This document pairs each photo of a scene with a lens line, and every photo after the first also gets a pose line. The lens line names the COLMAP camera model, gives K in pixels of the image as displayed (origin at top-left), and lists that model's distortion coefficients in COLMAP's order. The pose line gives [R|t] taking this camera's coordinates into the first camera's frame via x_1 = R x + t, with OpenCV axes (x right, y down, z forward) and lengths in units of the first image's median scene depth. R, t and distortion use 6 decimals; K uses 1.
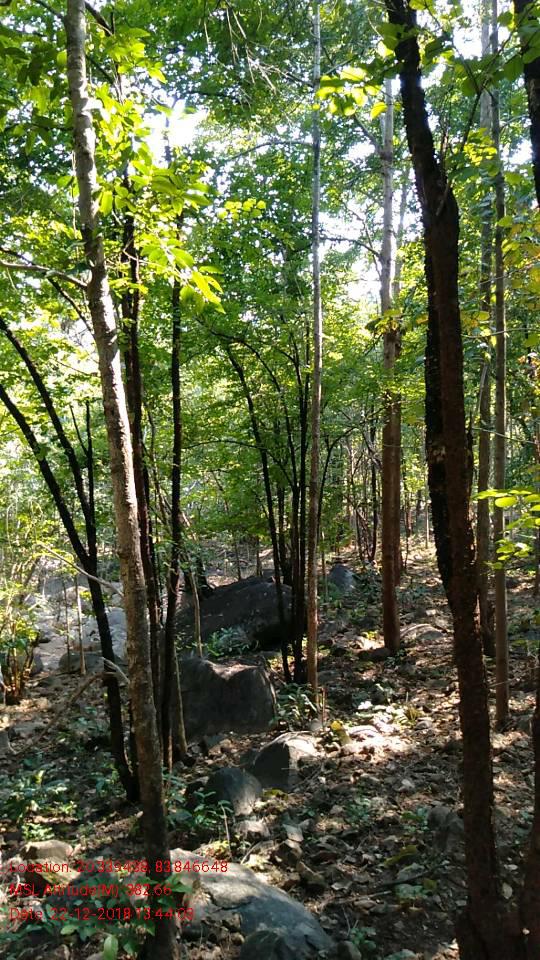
lens RADIAL K [[656.4, 0, 270.0], [0, 656.4, 480.0], [0, 0, 1]] dist [-0.002296, -0.002531]
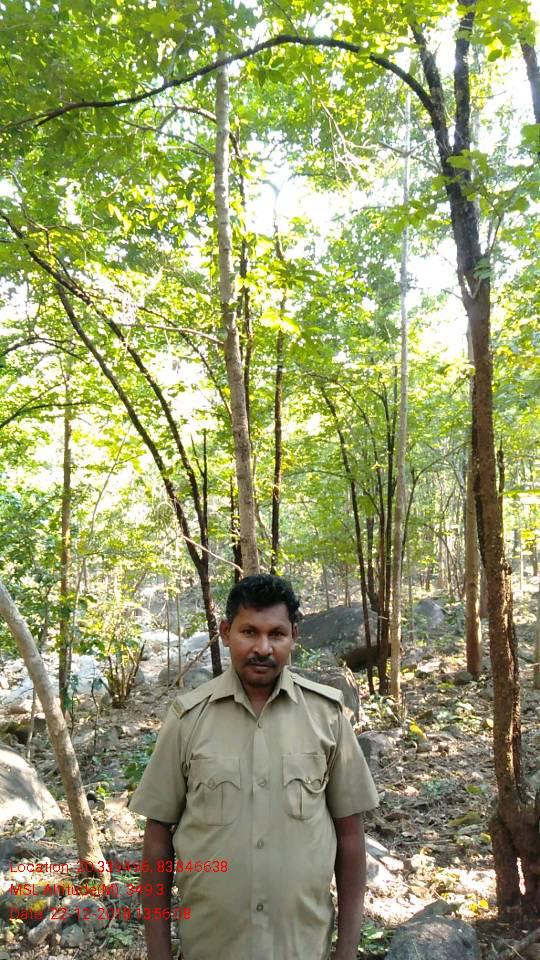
lens RADIAL K [[656.4, 0, 270.0], [0, 656.4, 480.0], [0, 0, 1]] dist [-0.002296, -0.002531]
pose [[0.990294, 0.016227, -0.138039, 0.004447], [-0.024003, 0.998206, -0.054852, 0.018875], [0.136901, 0.057633, 0.988907, -0.100498]]
